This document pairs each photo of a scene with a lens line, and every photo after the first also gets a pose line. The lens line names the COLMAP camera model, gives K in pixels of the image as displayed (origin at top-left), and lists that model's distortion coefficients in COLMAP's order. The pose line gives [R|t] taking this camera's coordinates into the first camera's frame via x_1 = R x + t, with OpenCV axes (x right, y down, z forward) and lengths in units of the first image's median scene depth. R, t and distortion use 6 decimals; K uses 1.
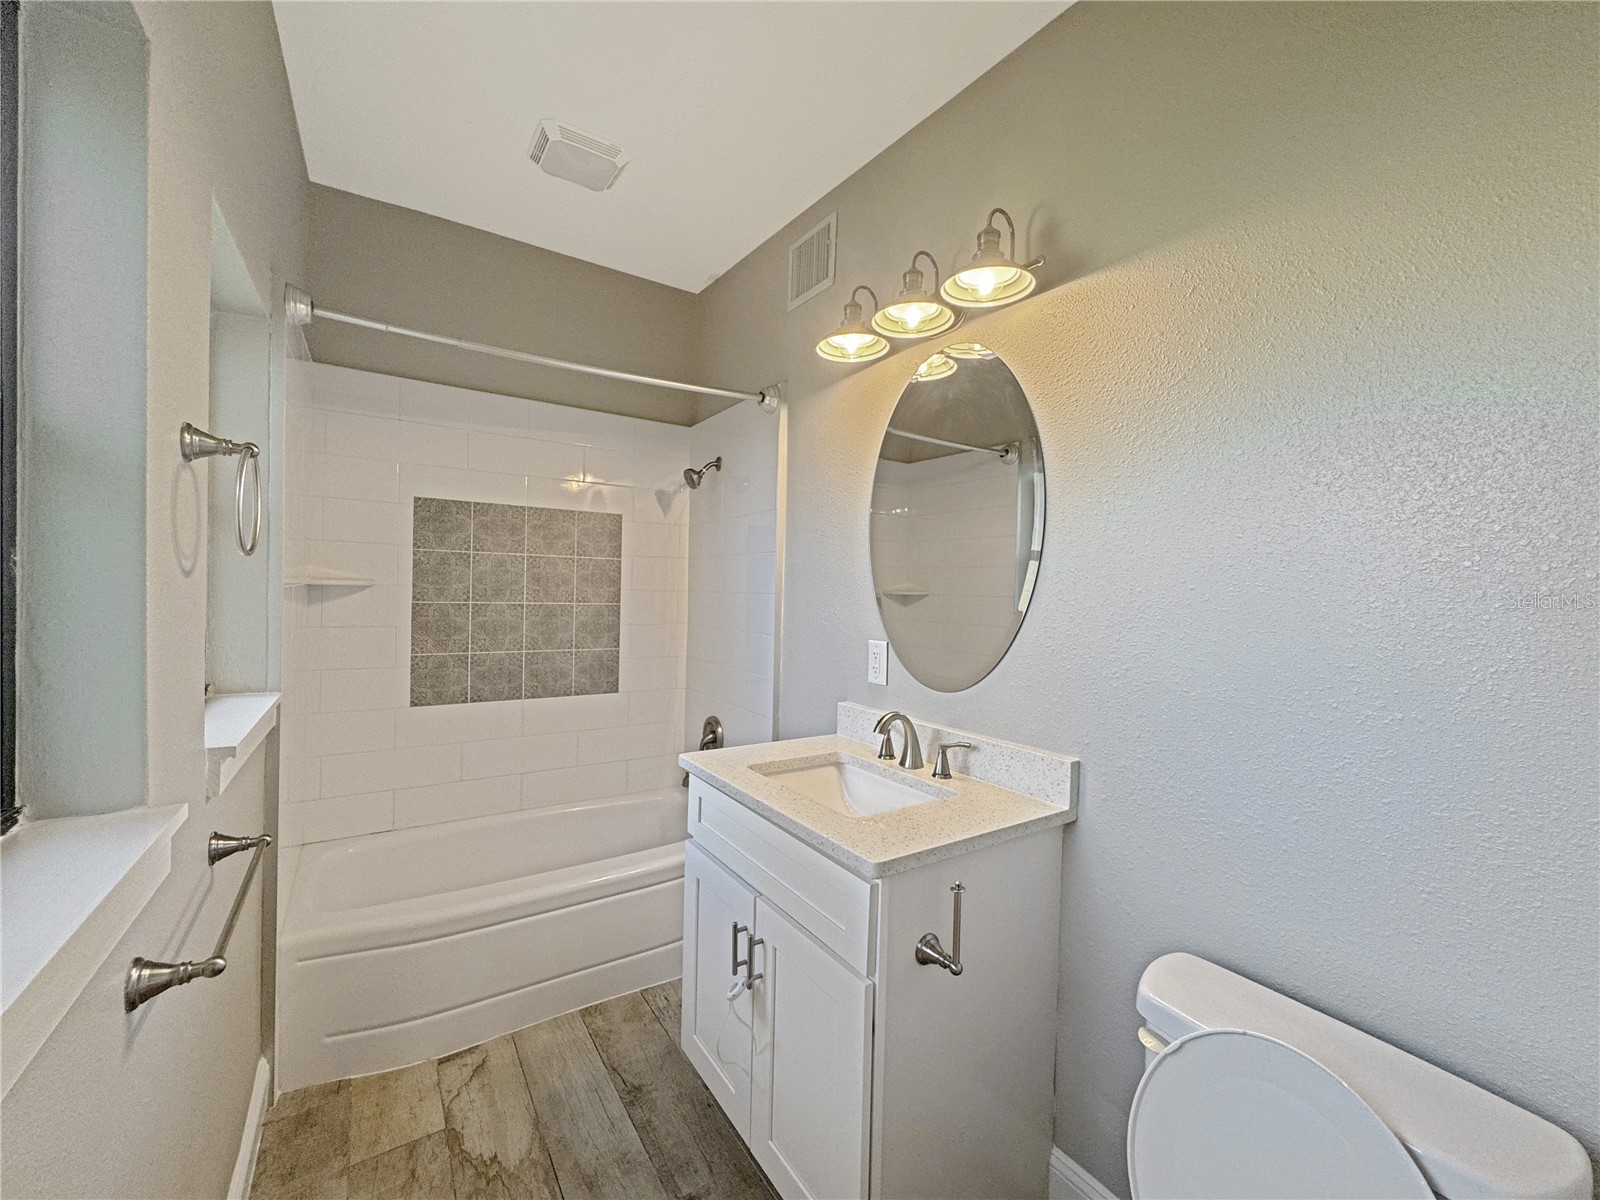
lens RADIAL K [[646.6, 0, 800.0], [0, 646.6, 600.0], [0, 0, 1]] dist [-0.002802, 0.000044]
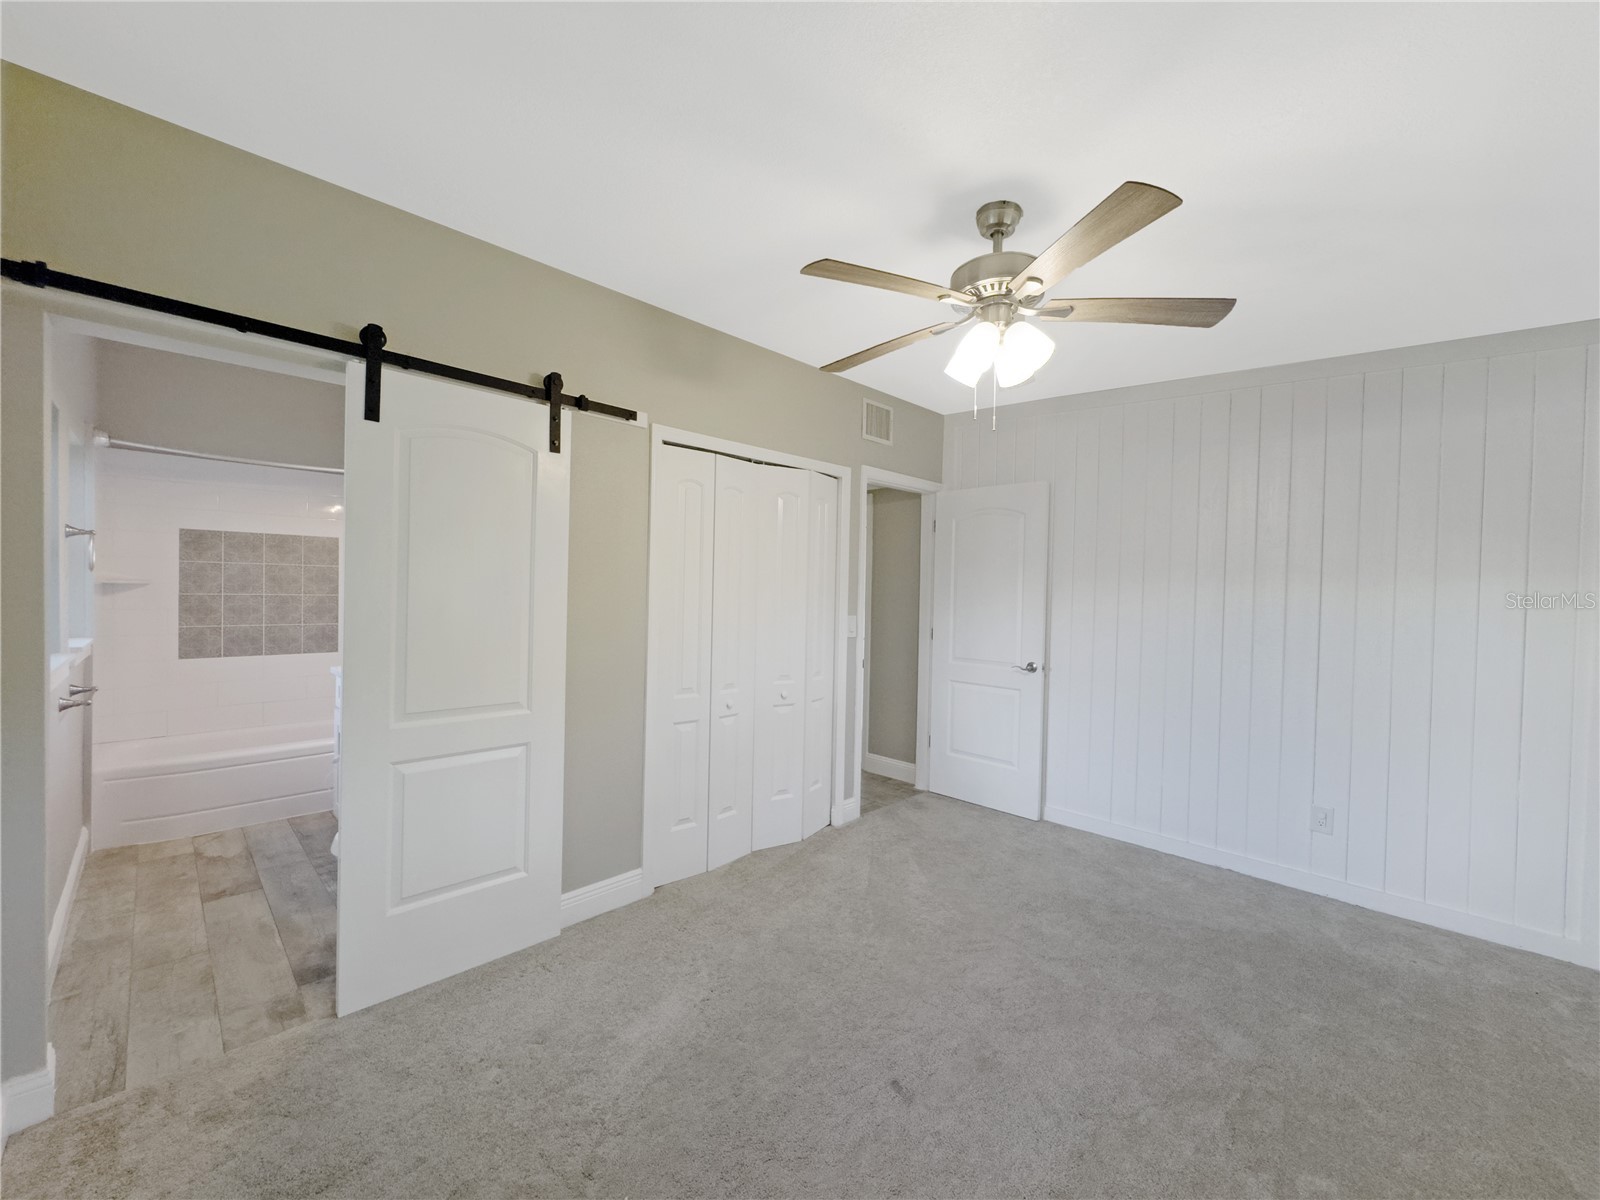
lens RADIAL K [[637.3, 0, 798.7], [0, 637.3, 599.9], [0, 0, 1]] dist [-0.002901, -0.000018]
pose [[0.979020, -0.008501, 0.203586, 0.580014], [0.007909, 0.999962, 0.003719, 0.024283], [-0.203610, -0.002031, 0.979050, -0.852772]]
